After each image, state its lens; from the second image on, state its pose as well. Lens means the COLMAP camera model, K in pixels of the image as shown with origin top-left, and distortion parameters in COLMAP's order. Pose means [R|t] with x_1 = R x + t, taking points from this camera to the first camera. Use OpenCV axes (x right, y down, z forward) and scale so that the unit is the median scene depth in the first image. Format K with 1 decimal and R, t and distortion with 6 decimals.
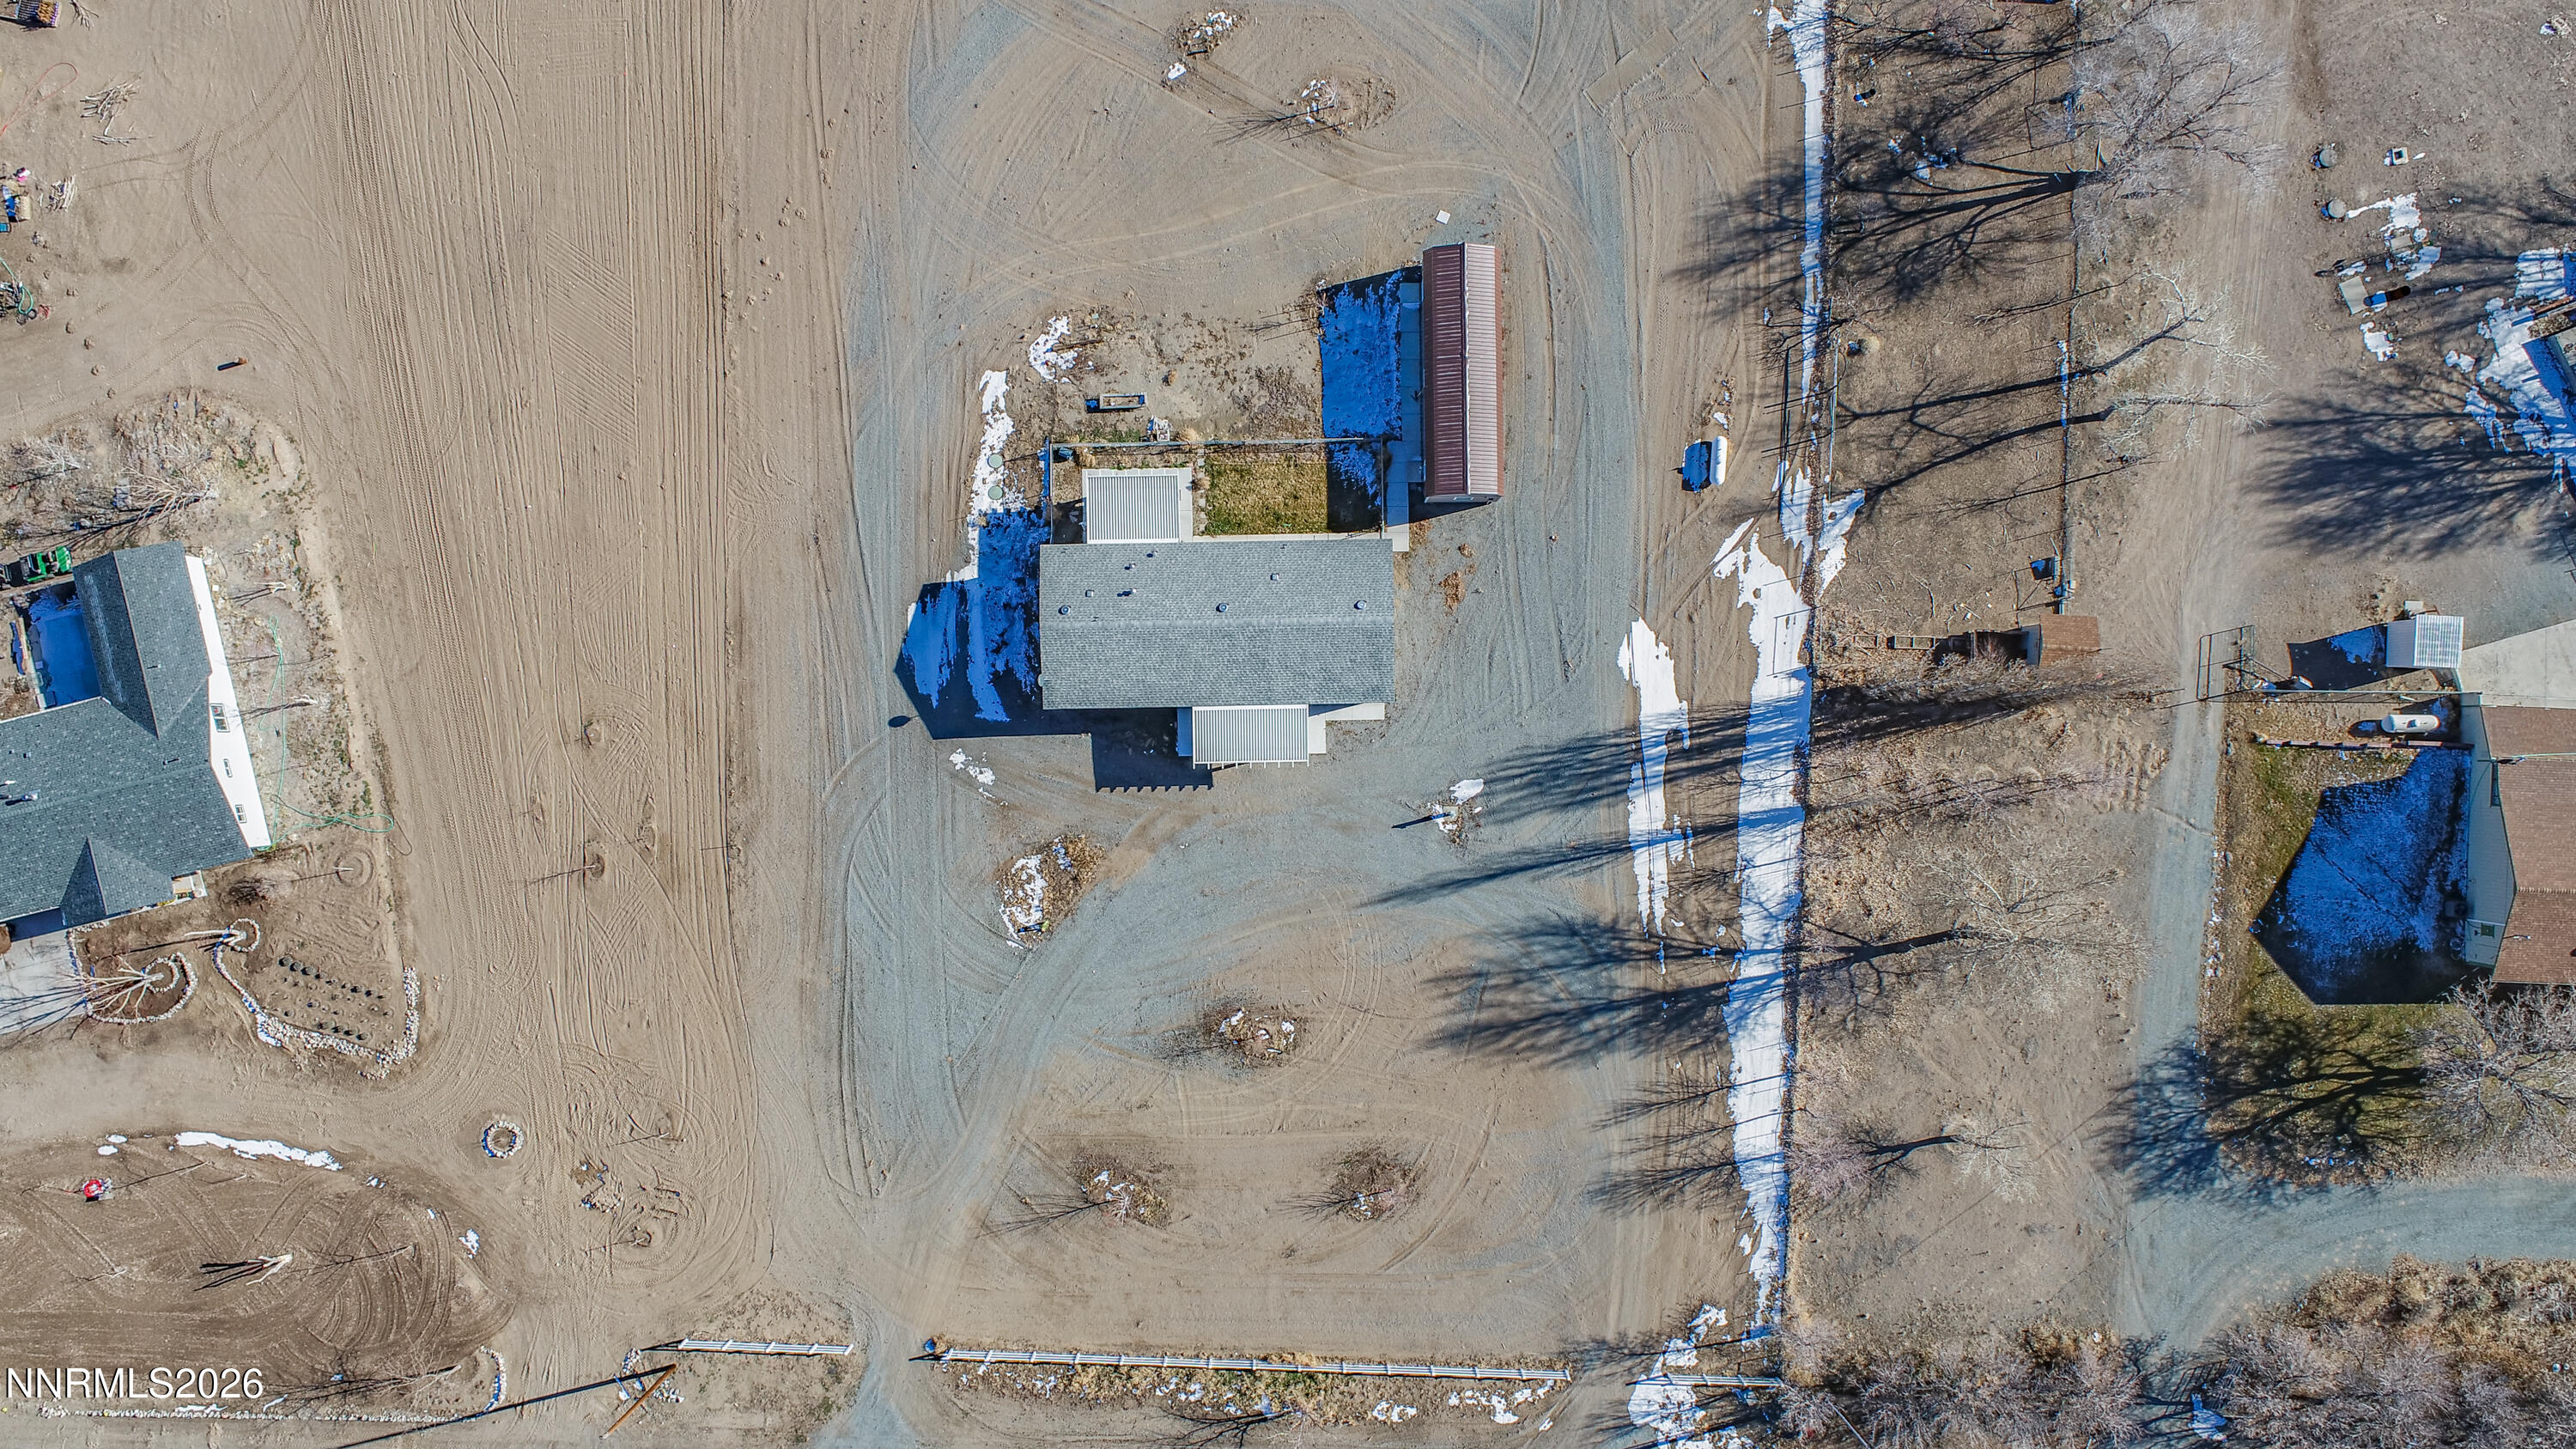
lens RADIAL K [[1764.4, 0, 1310.3], [0, 1764.4, 633.4], [0, 0, 1]] dist [-0.009328, 0.001518]
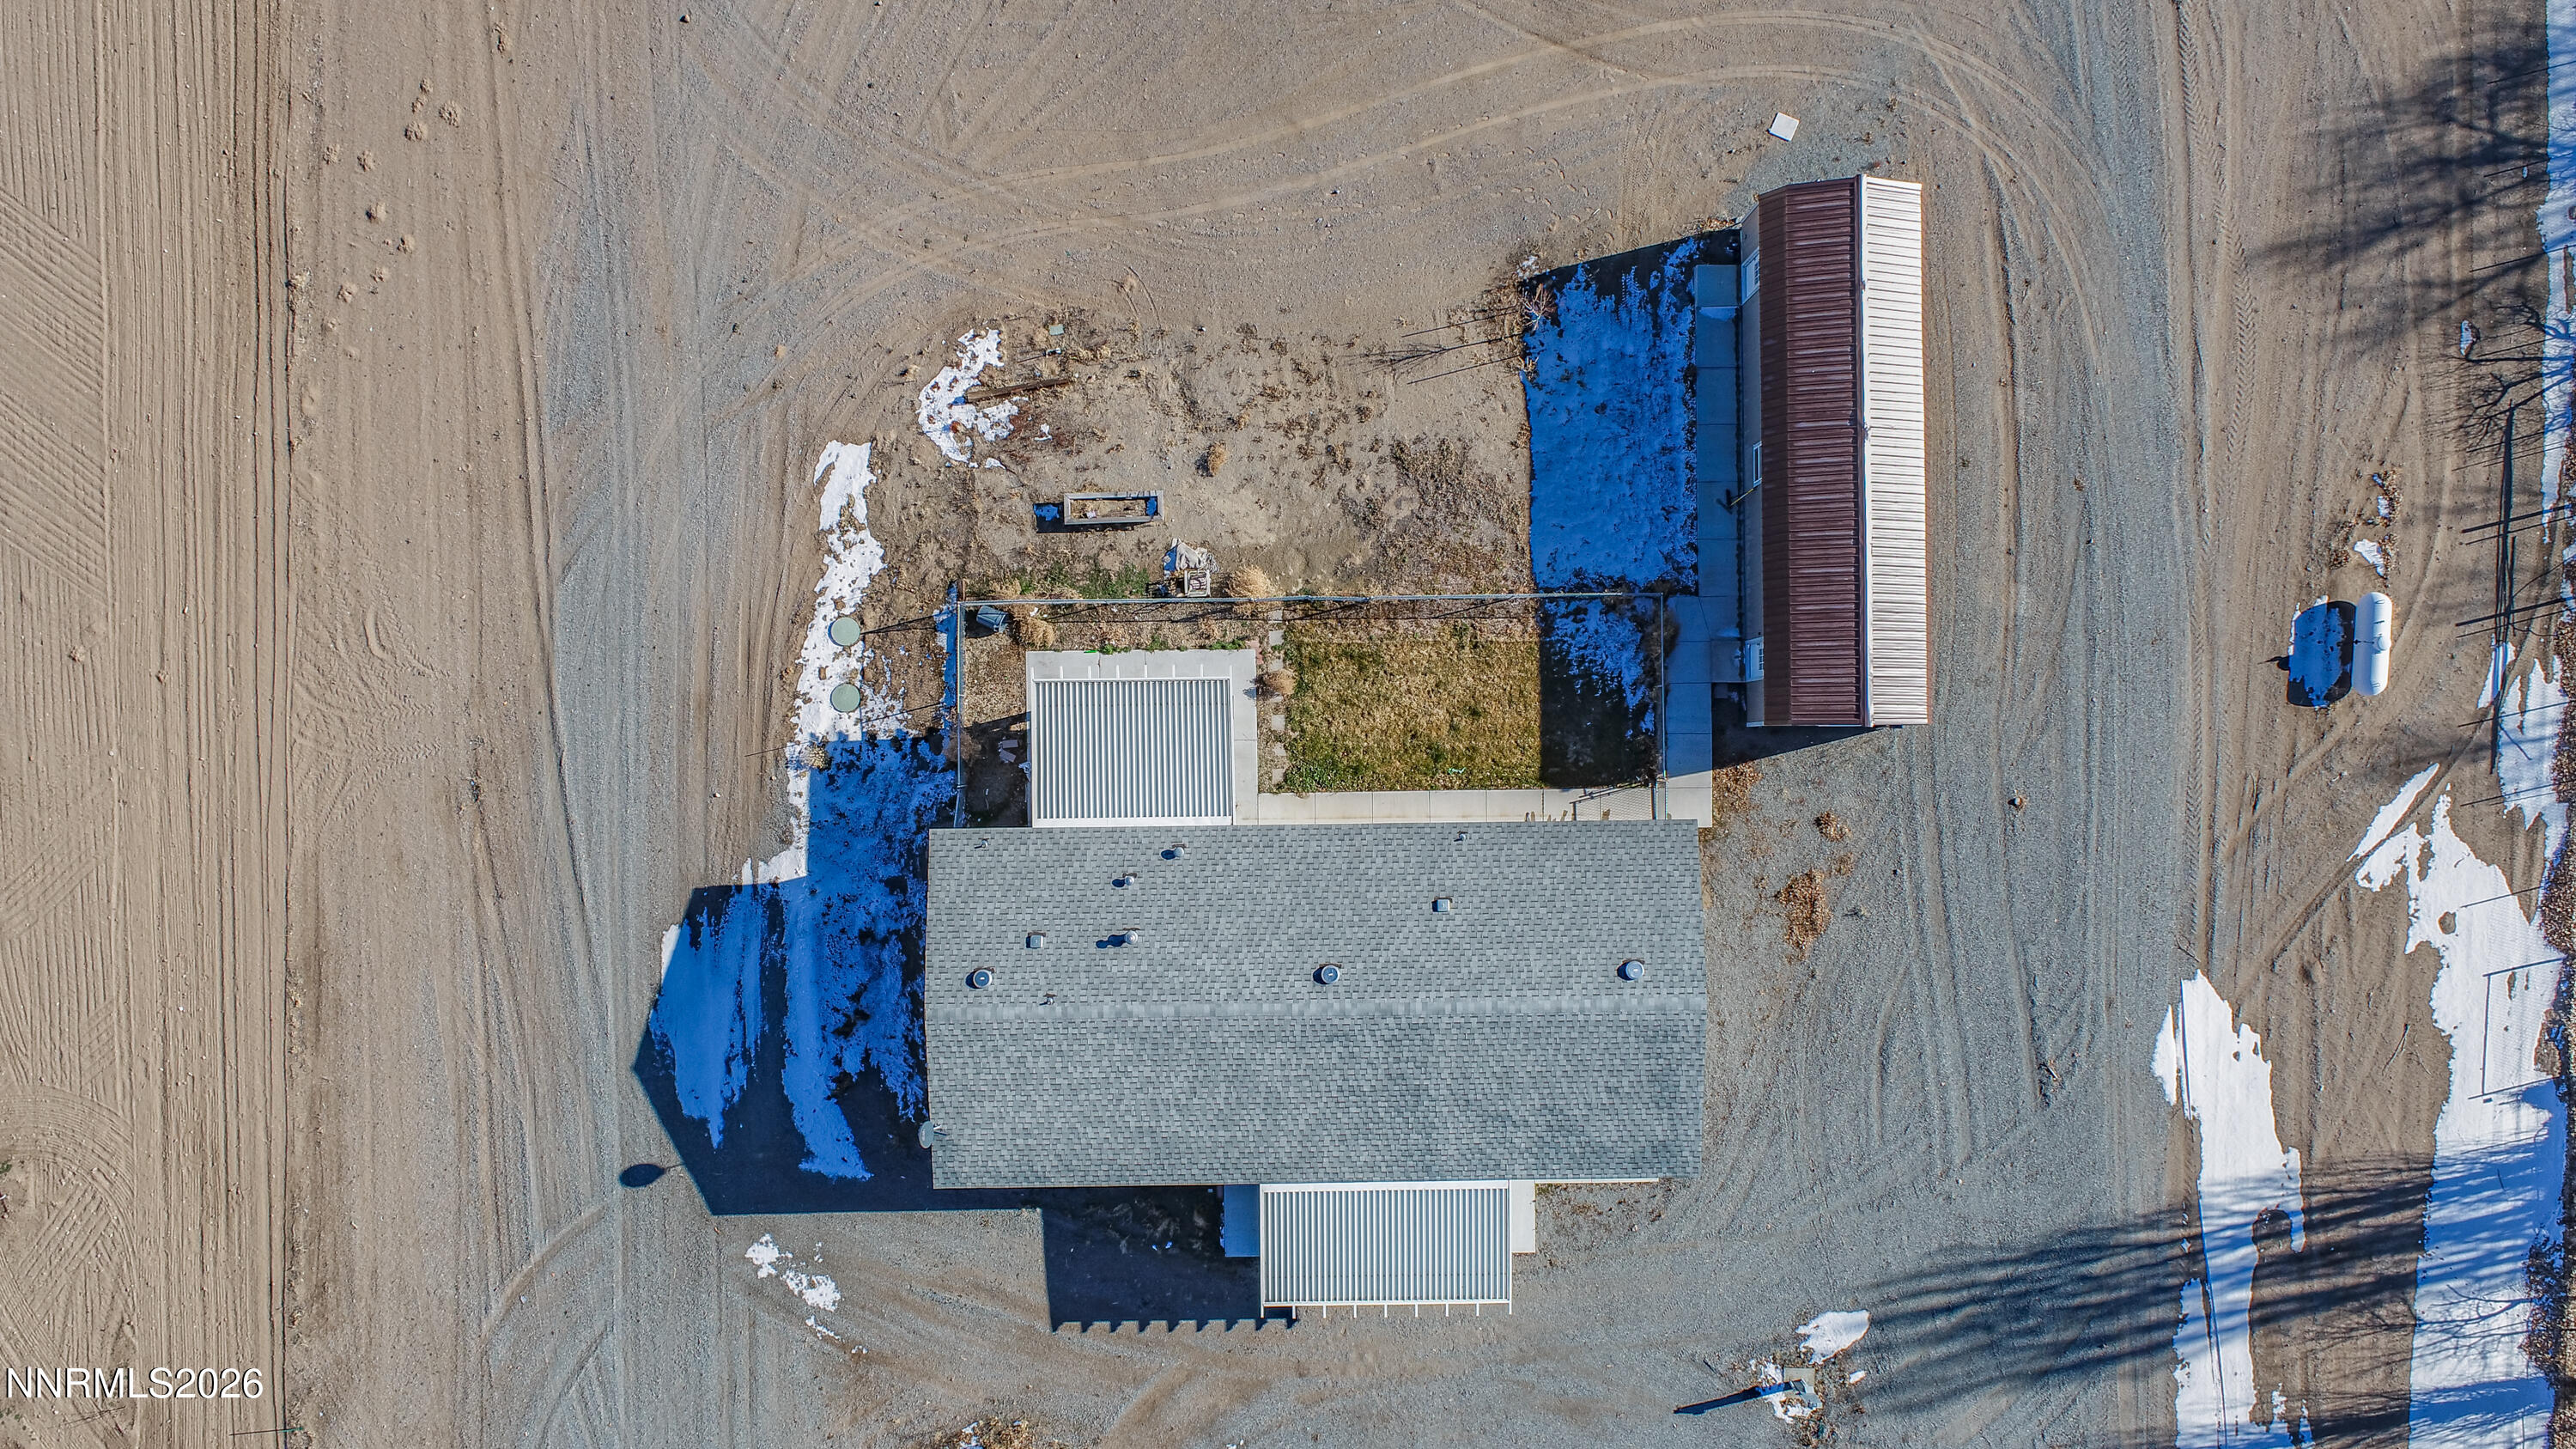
lens RADIAL K [[1764.4, 0, 1315.2], [0, 1764.4, 640.4], [0, 0, 1]] dist [-0.009328, 0.001518]
pose [[0.999981, 0.006001, 0.001594, -0.052309], [-0.006001, 0.999982, -0.000112, -0.096727], [-0.001594, 0.000102, 0.999999, 0.525349]]
